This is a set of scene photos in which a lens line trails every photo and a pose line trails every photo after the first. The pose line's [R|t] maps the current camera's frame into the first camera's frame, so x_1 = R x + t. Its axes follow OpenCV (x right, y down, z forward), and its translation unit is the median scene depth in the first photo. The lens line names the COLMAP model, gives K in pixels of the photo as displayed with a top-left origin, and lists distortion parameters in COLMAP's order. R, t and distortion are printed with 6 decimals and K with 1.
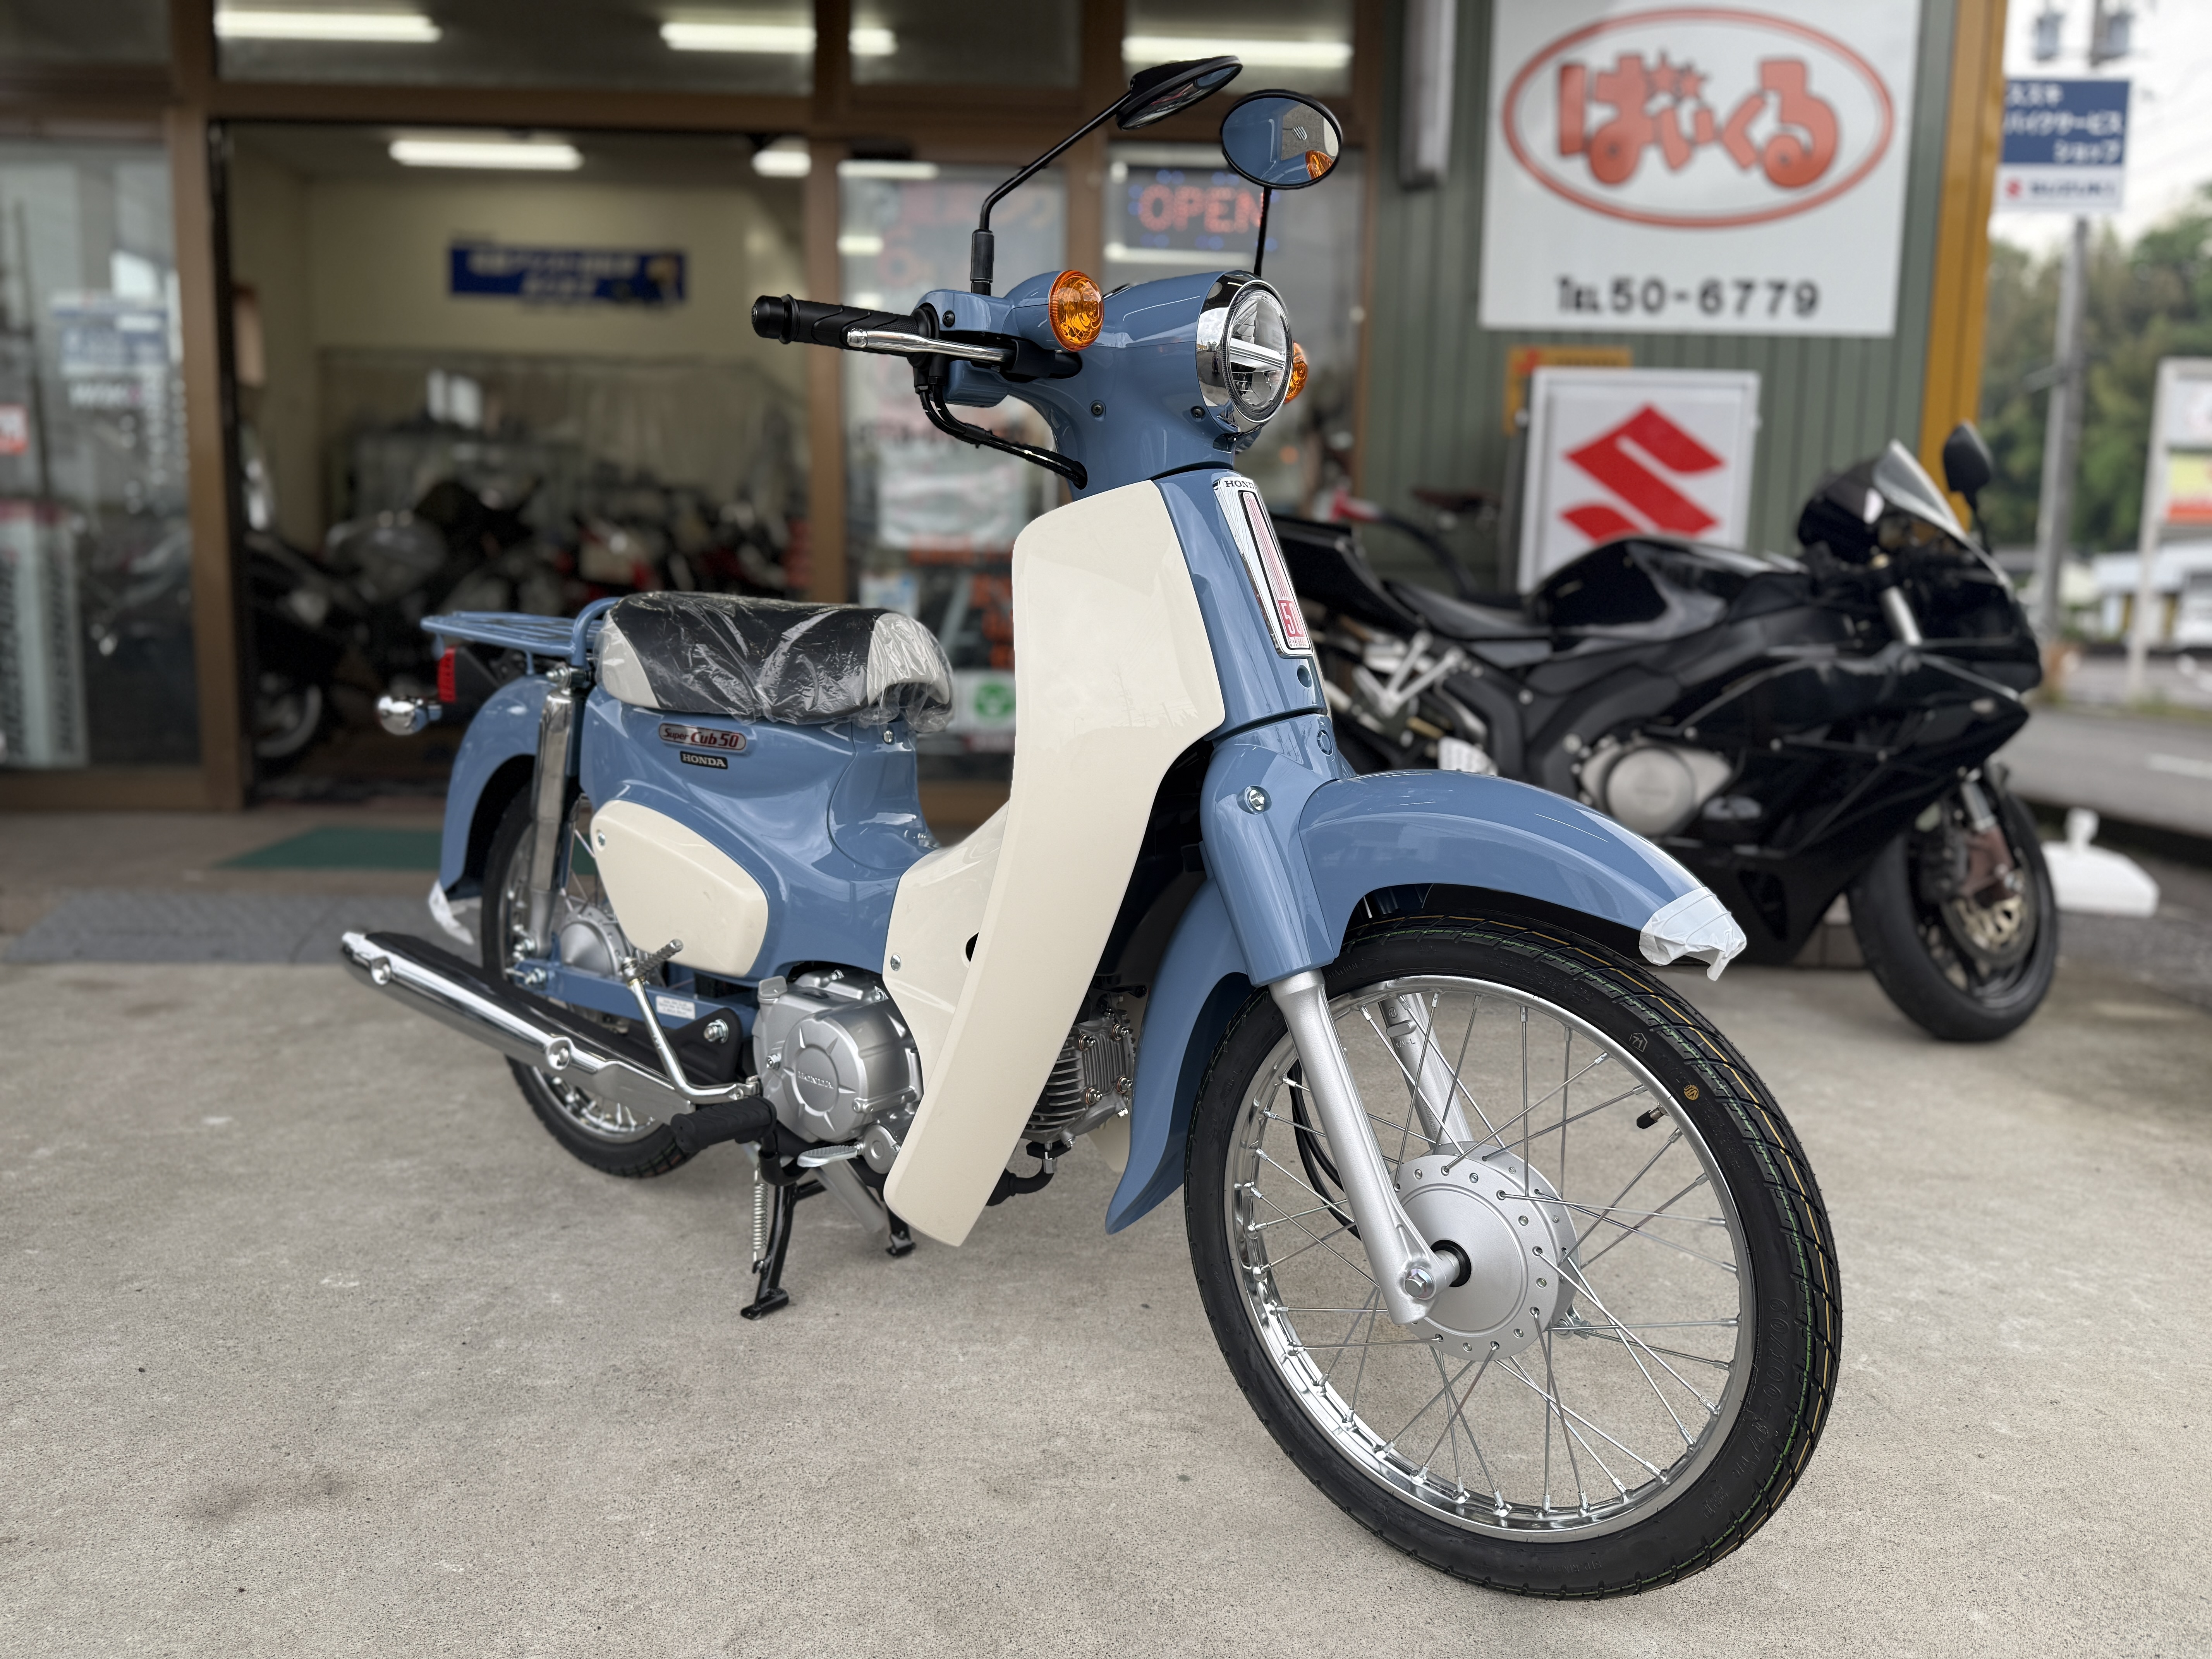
lens RADIAL K [[1580.2, 0, 1103.4], [0, 1580.2, 831.1], [0, 0, 1]] dist [0.013216, -0.024021]
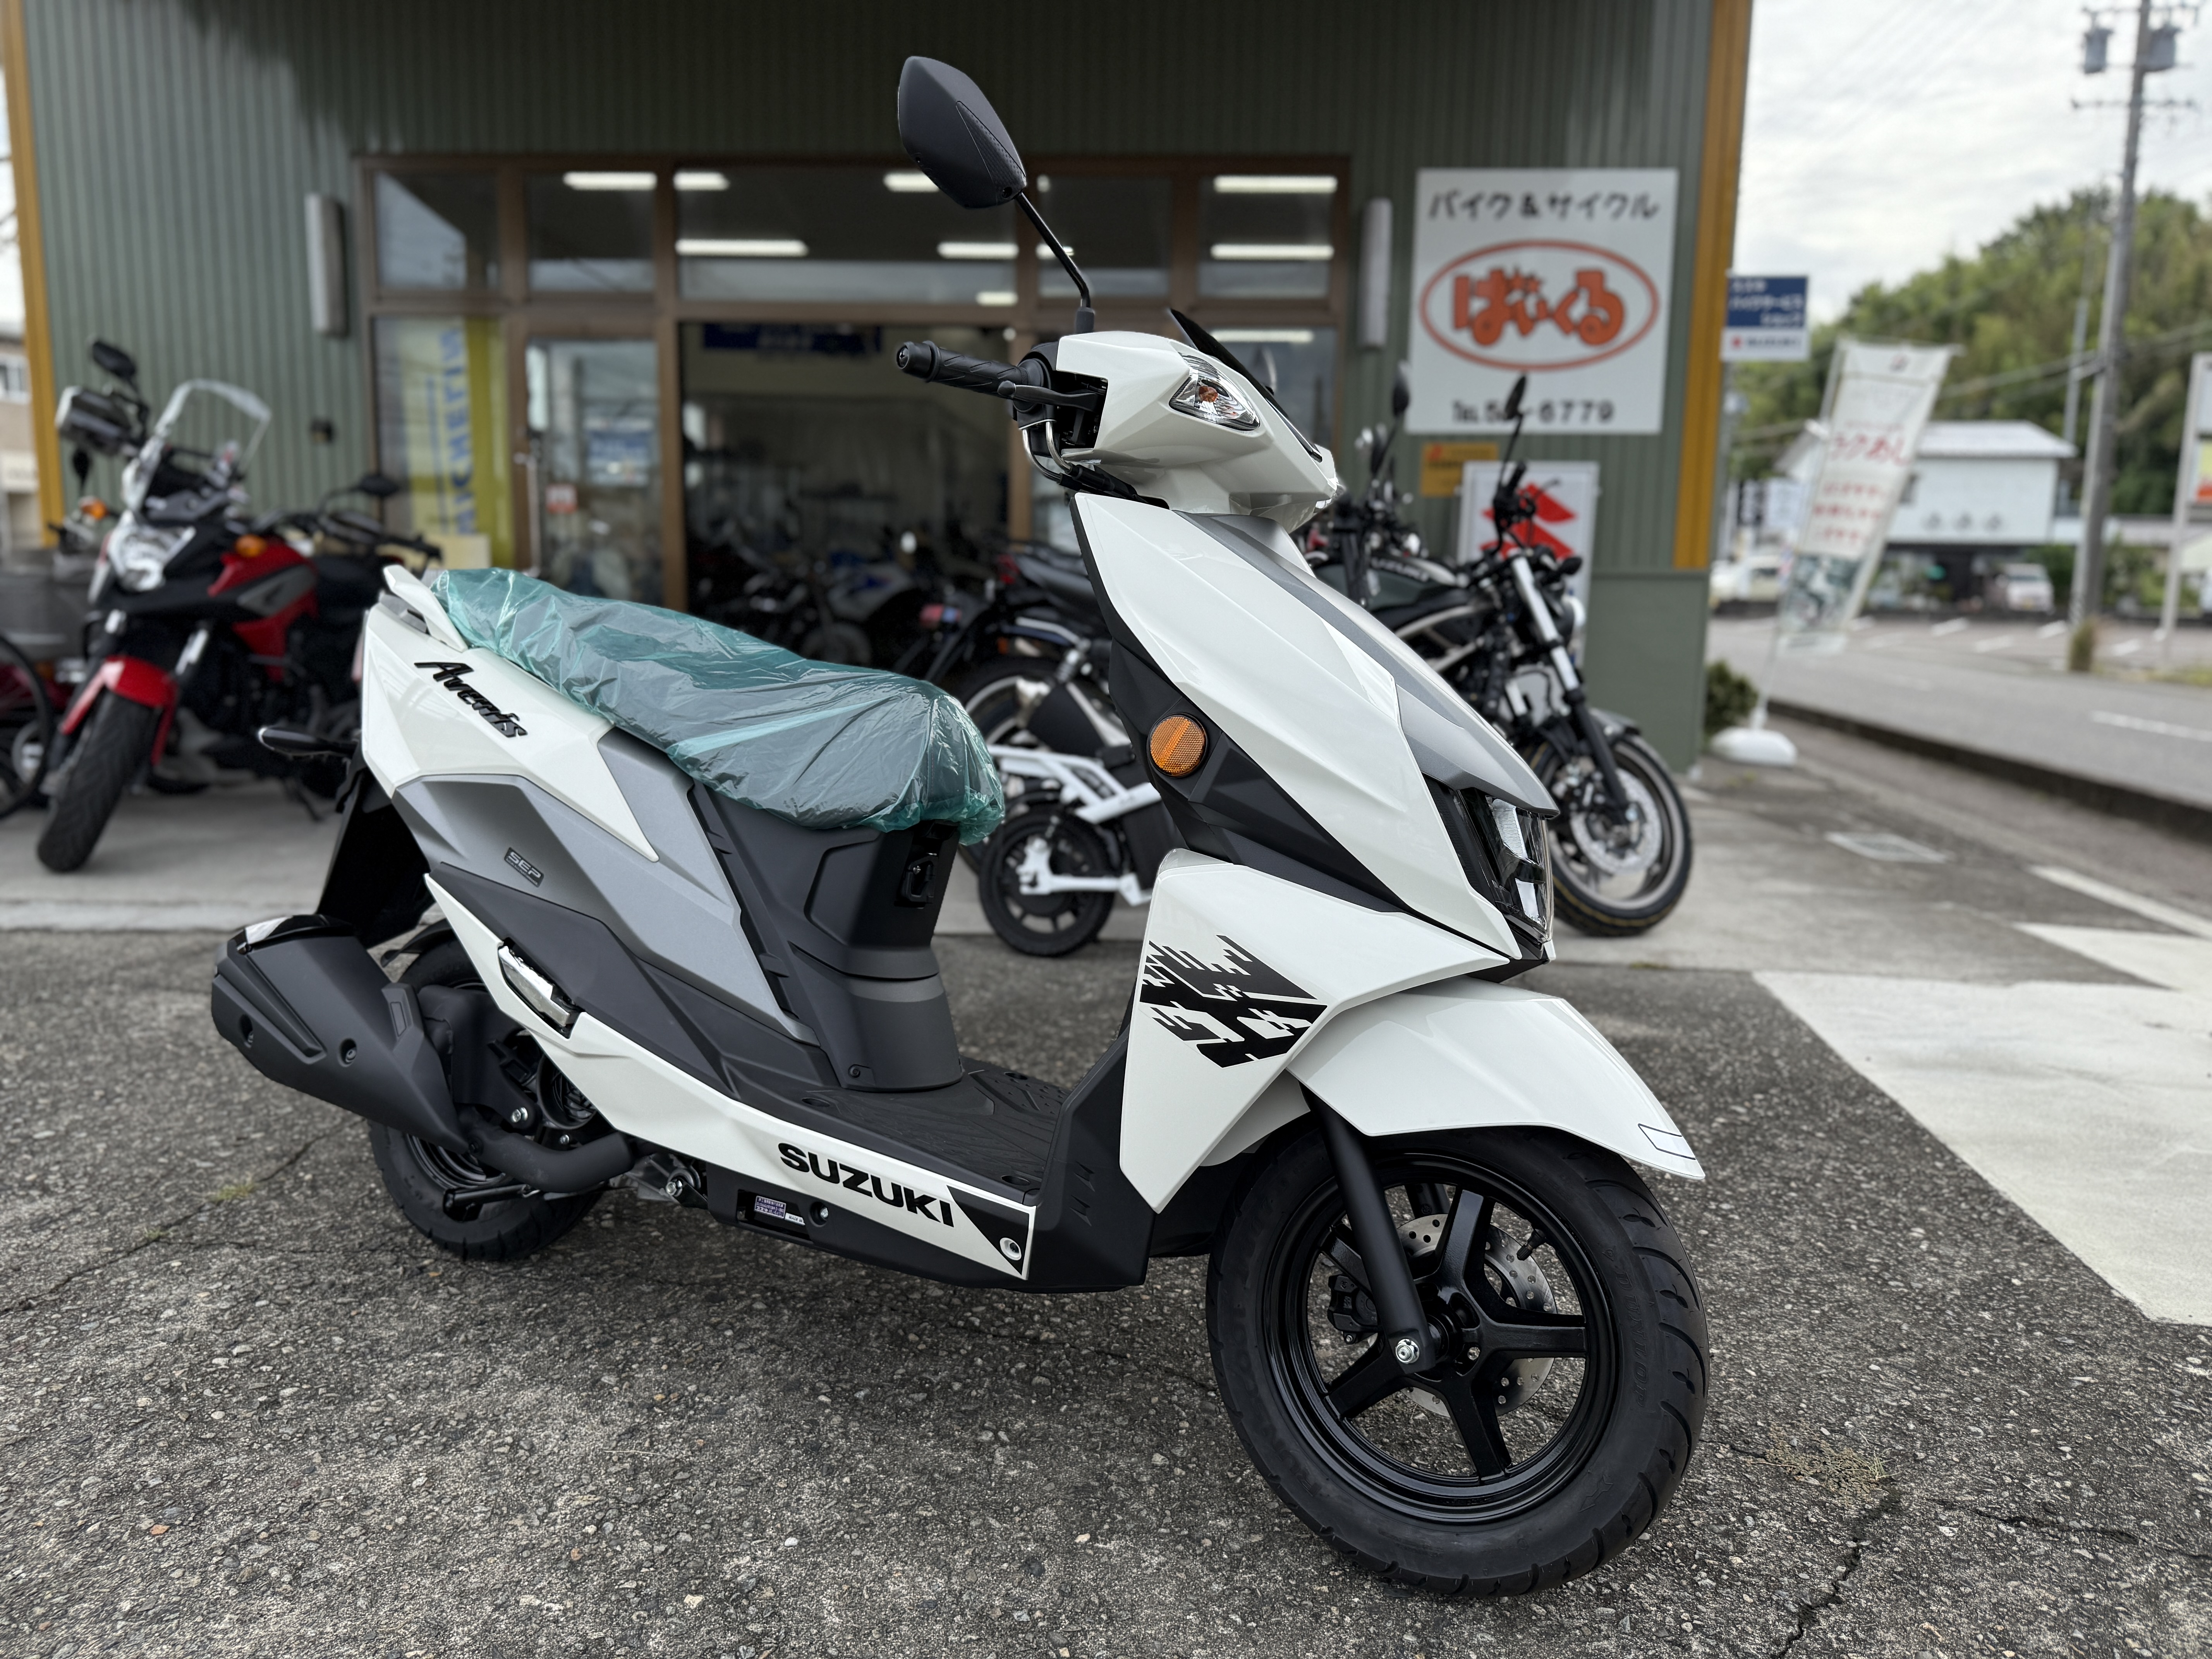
lens RADIAL K [[1580.2, 0, 1103.4], [0, 1580.2, 831.1], [0, 0, 1]] dist [0.013216, -0.024021]
pose [[0.996972, 0.009511, -0.077172, 0.051161], [-0.007996, 0.999770, 0.019913, 0.074820], [0.077343, -0.019236, 0.996819, -0.705678]]
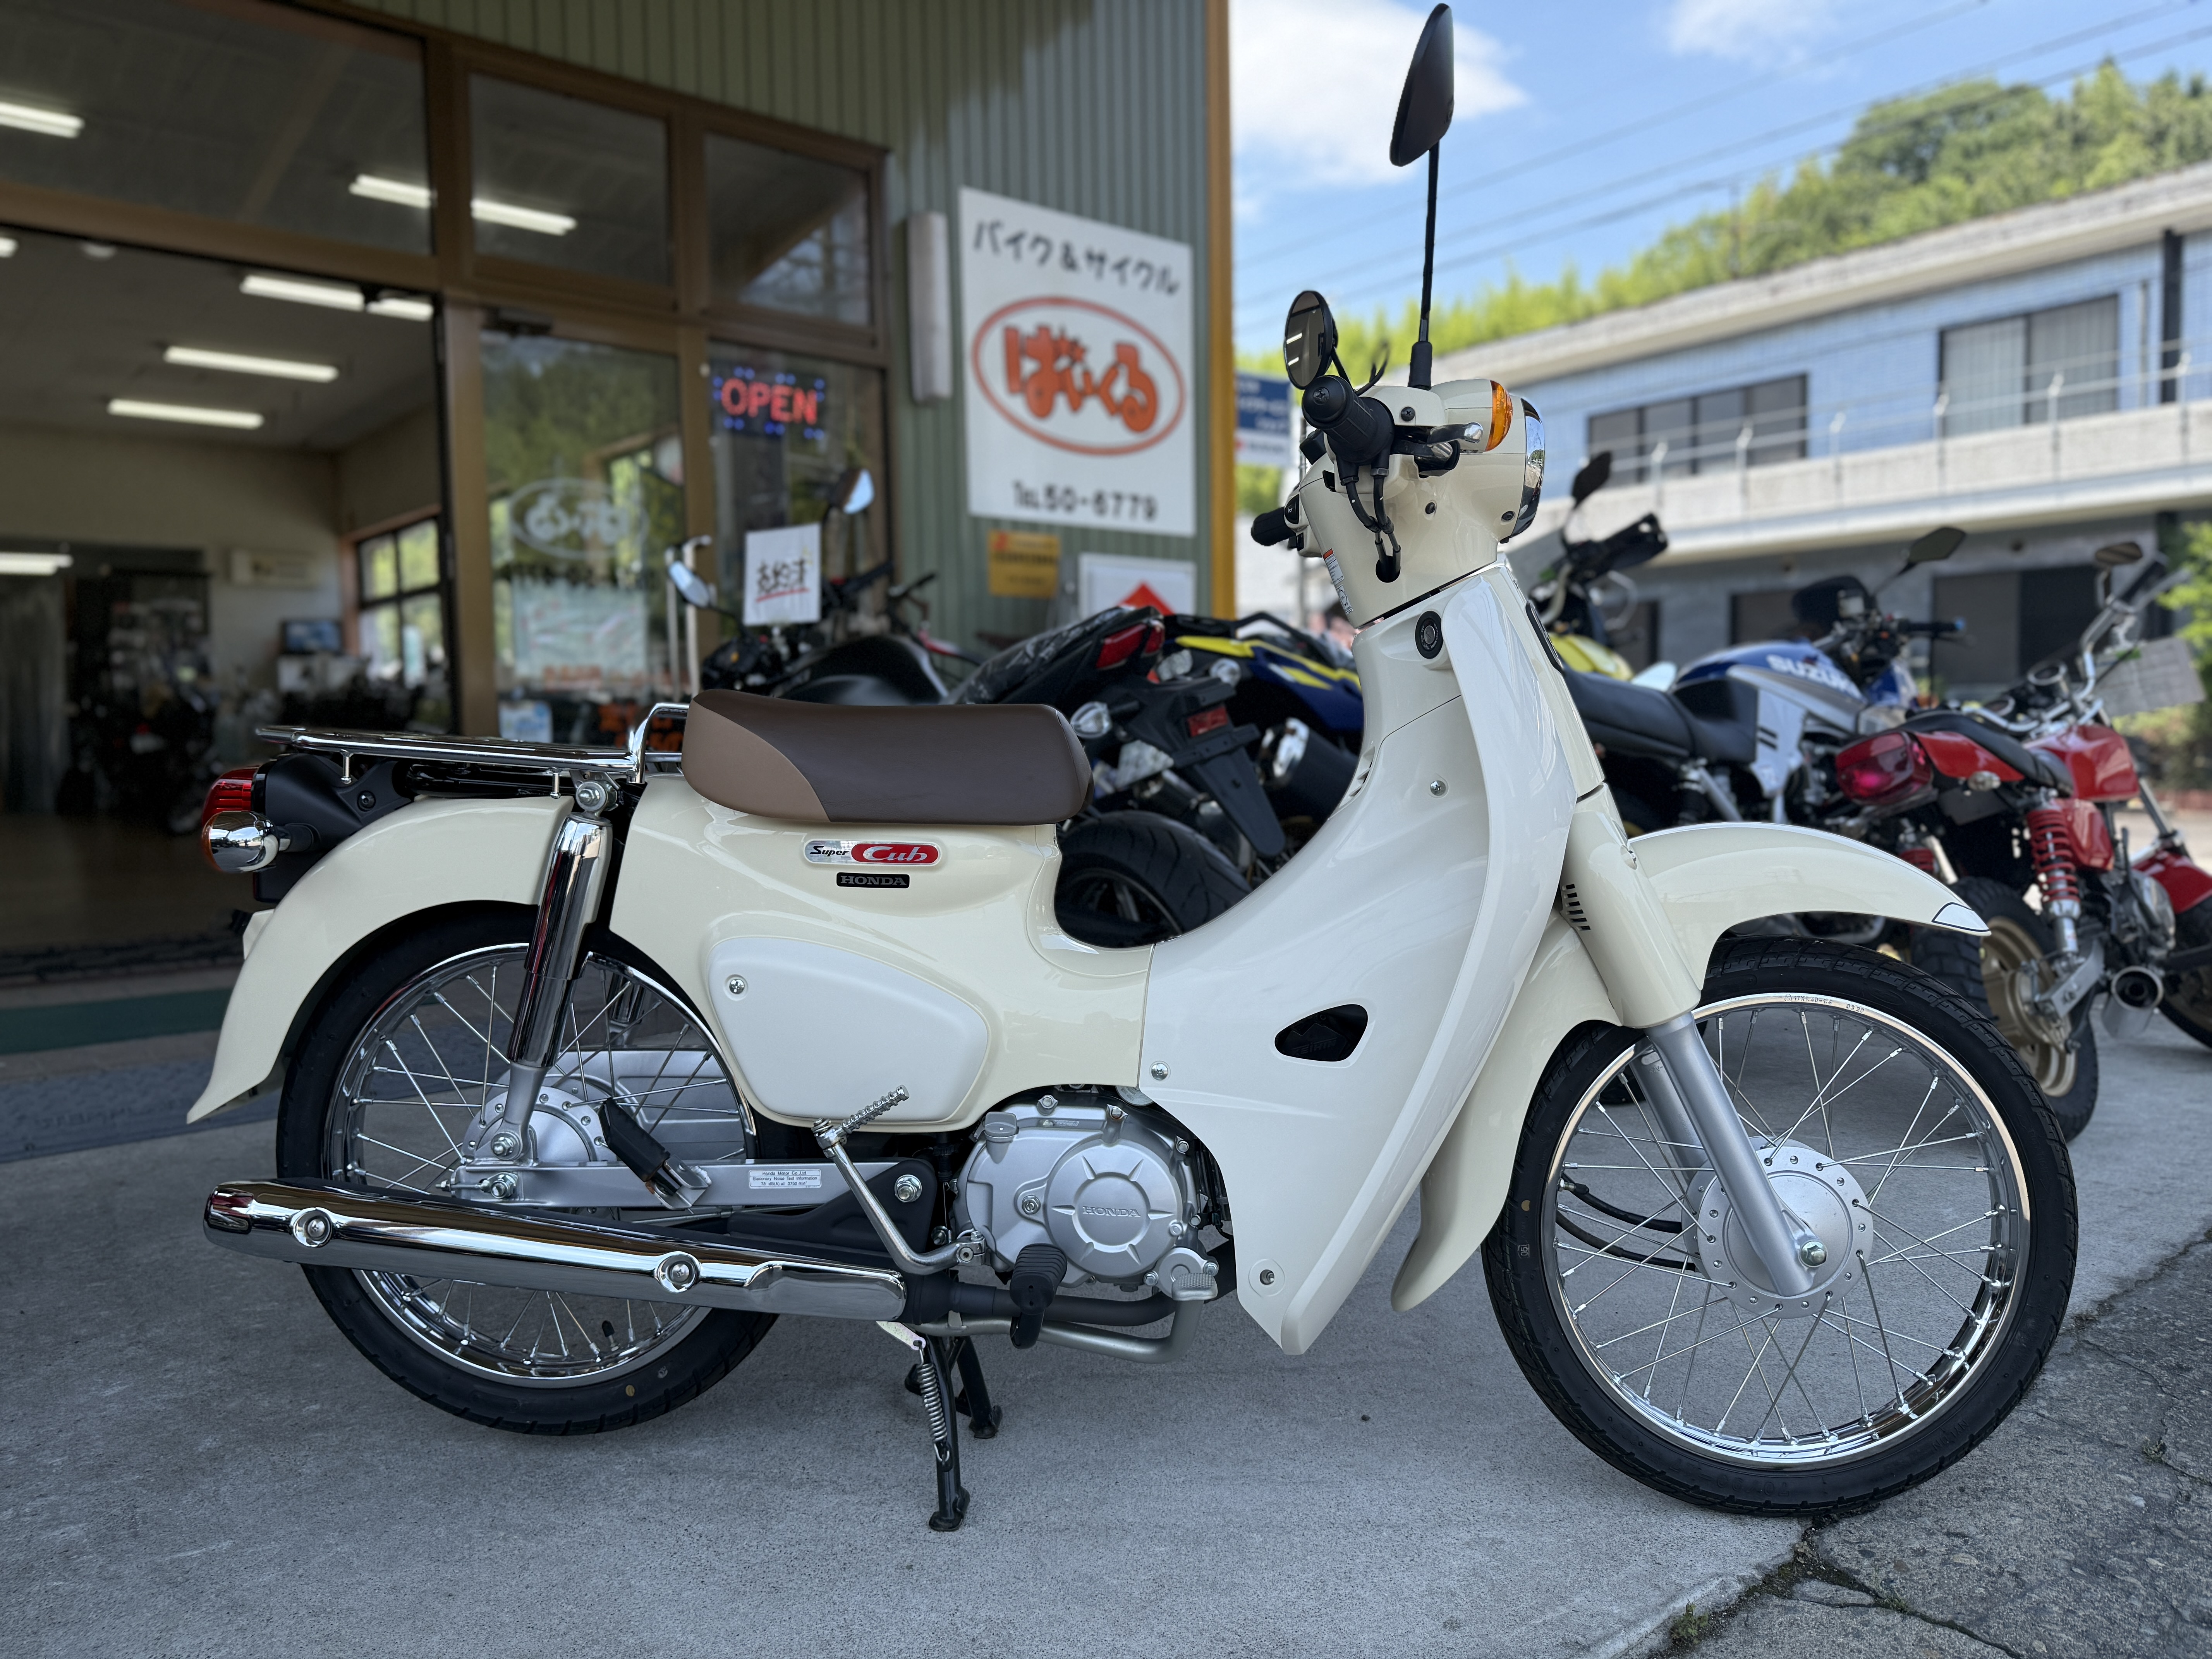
lens RADIAL K [[1572.7, 0, 1111.6], [0, 1572.7, 839.7], [0, 0, 1]] dist [0.047883, -0.058529]
pose [[0.753073, -0.074978, 0.653651, -0.546069], [0.122968, 0.992019, -0.027880, -0.000726], [-0.646343, 0.101374, 0.756283, -0.033789]]
